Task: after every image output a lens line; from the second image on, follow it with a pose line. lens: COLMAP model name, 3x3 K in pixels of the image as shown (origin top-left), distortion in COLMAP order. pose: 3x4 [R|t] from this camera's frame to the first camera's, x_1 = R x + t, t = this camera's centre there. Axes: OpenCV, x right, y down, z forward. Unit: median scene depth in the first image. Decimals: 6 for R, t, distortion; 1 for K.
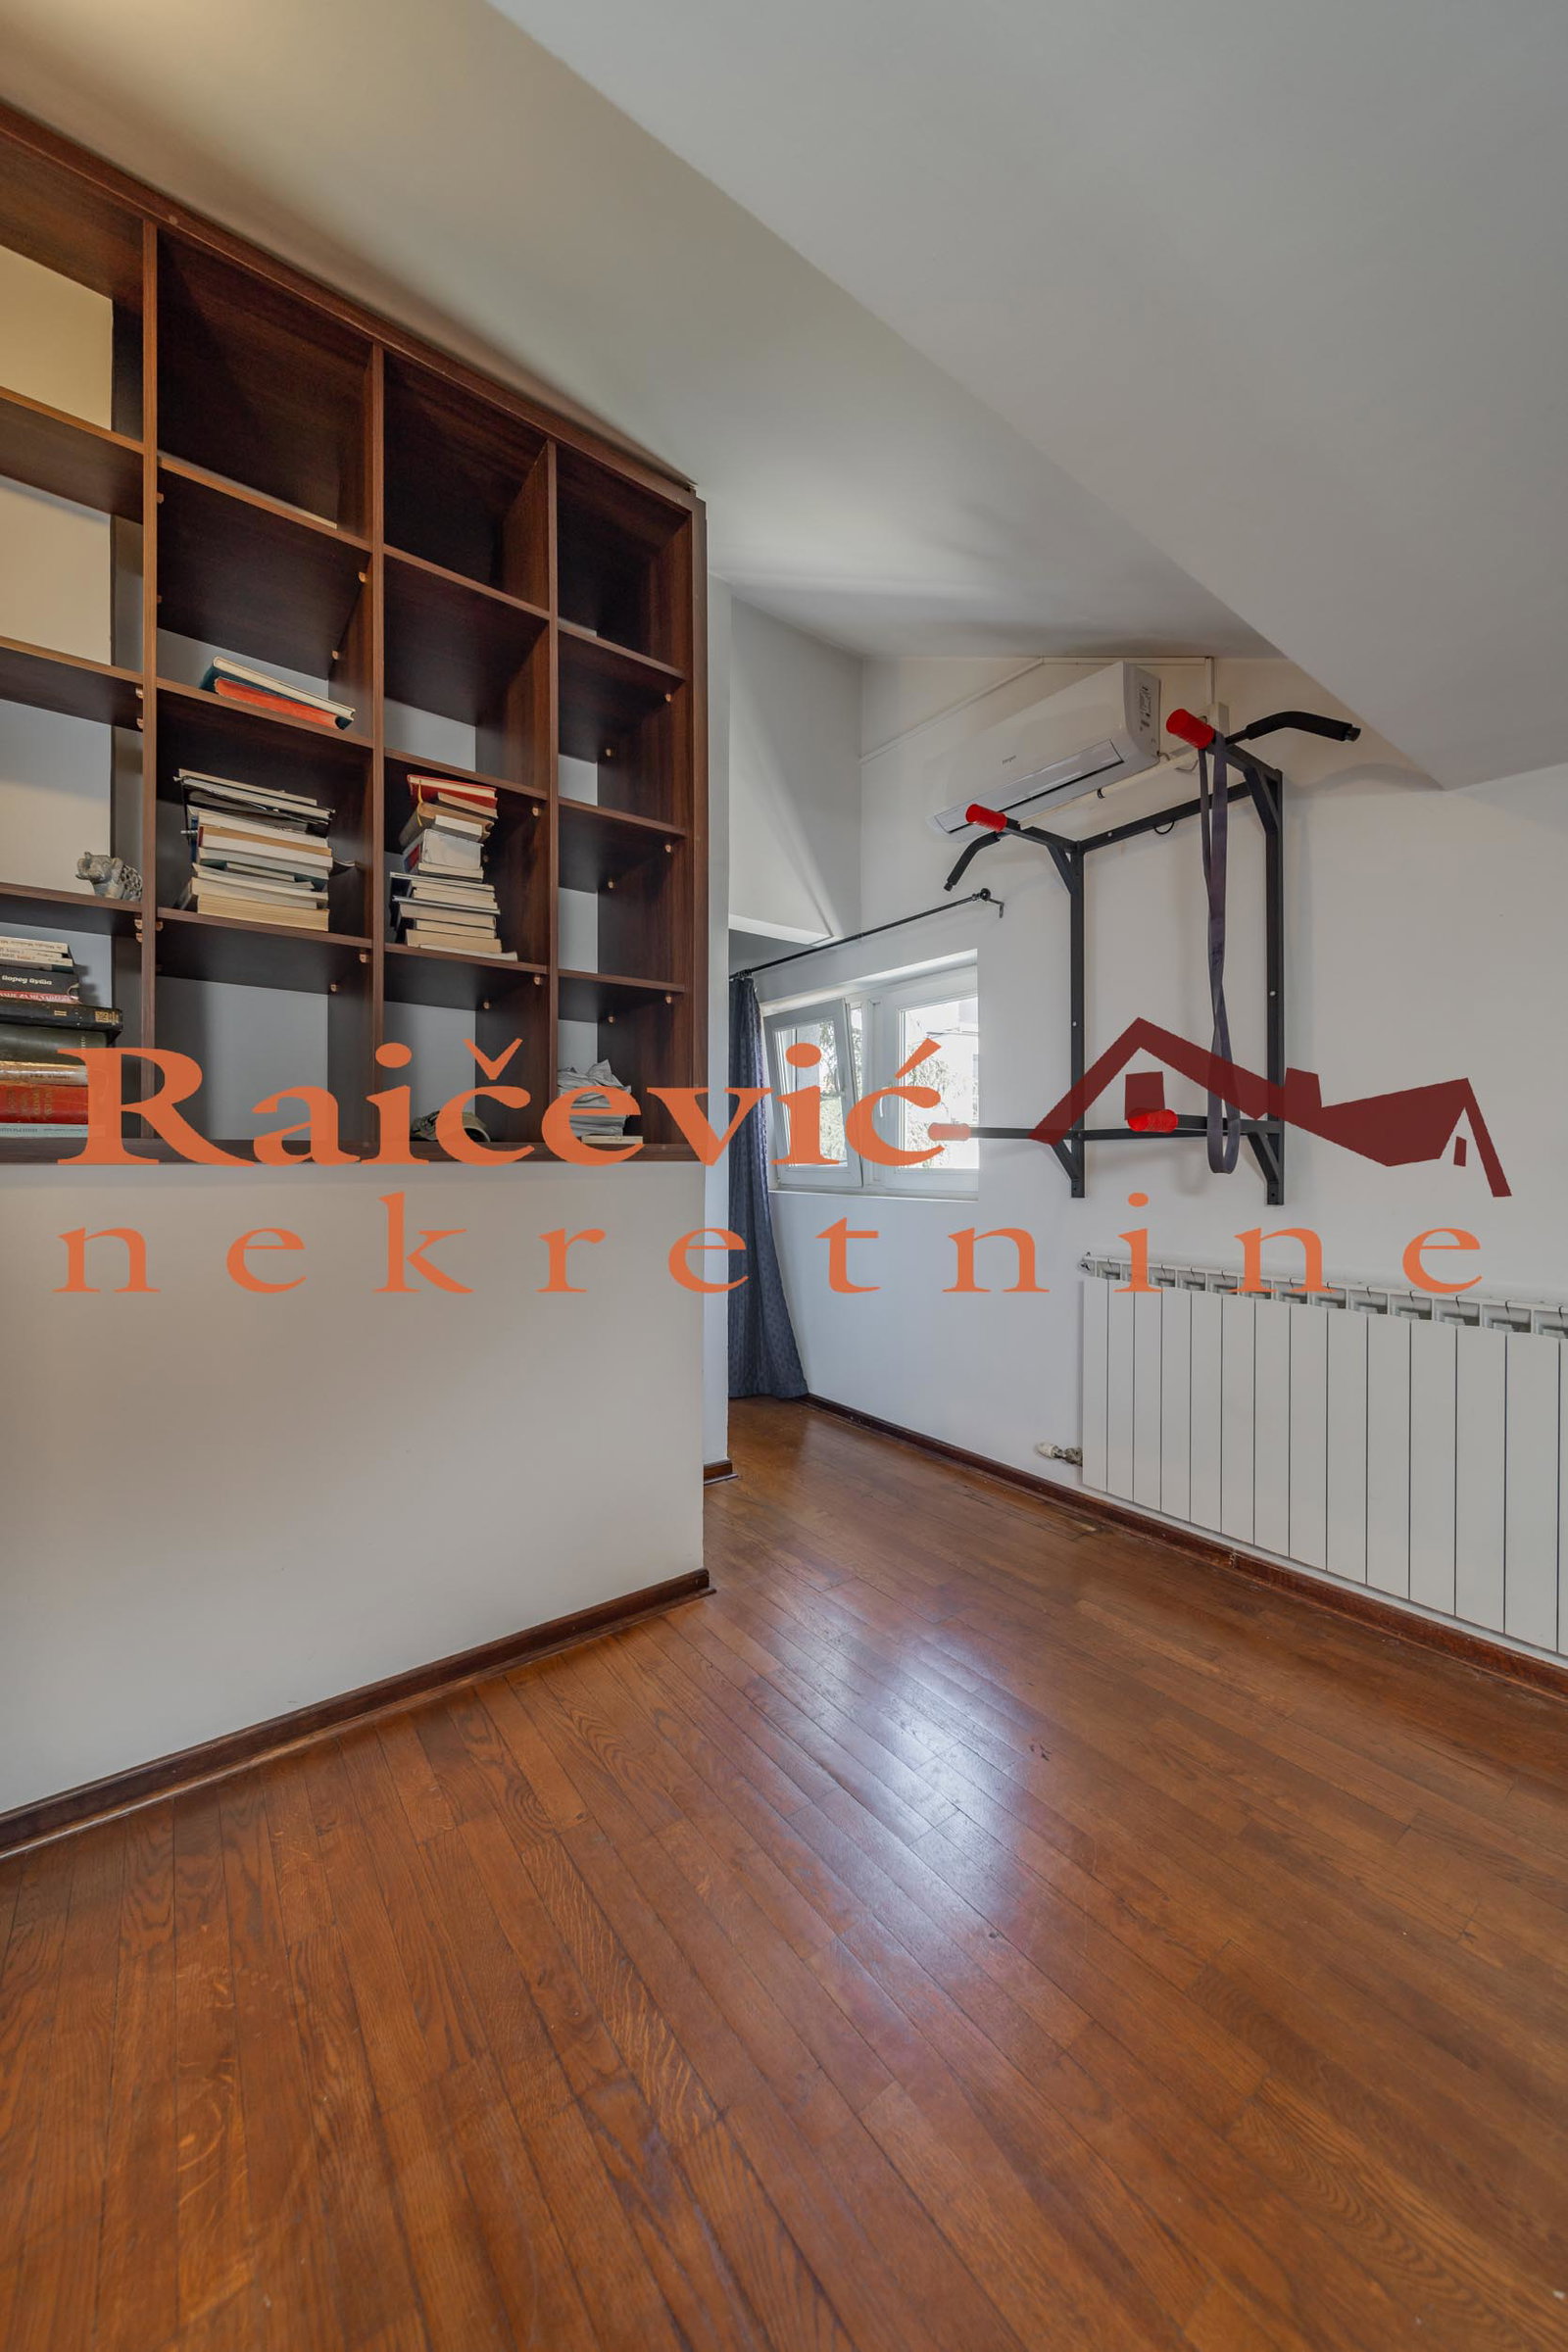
lens RADIAL K [[833.2, 0, 786.6], [0, 833.2, 1159.0], [0, 0, 1]] dist [-0.000456, -0.000129]
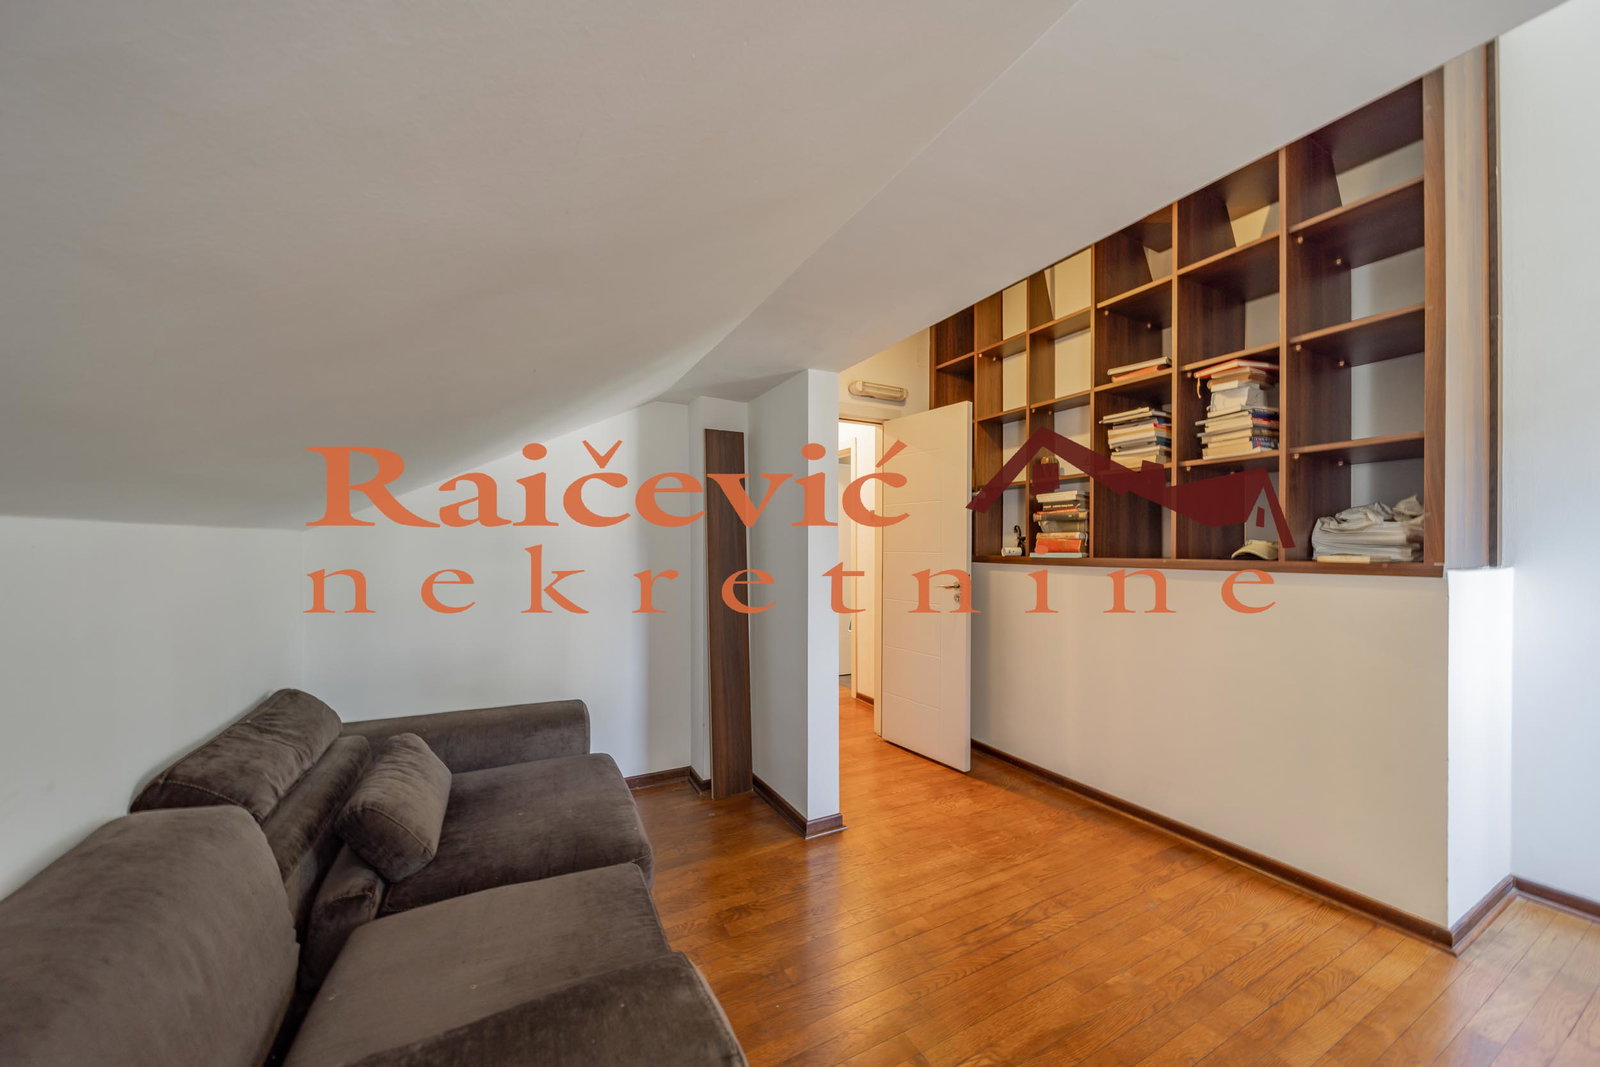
lens RADIAL K [[566.8, 0, 800.2], [0, 566.8, 546.0], [0, 0, 1]] dist [-0.000456, -0.000129]
pose [[-0.152913, -0.009625, -0.988193, 1.169747], [-0.008923, 0.999925, -0.008359, -0.038241], [0.988199, 0.007539, -0.152987, 0.326465]]
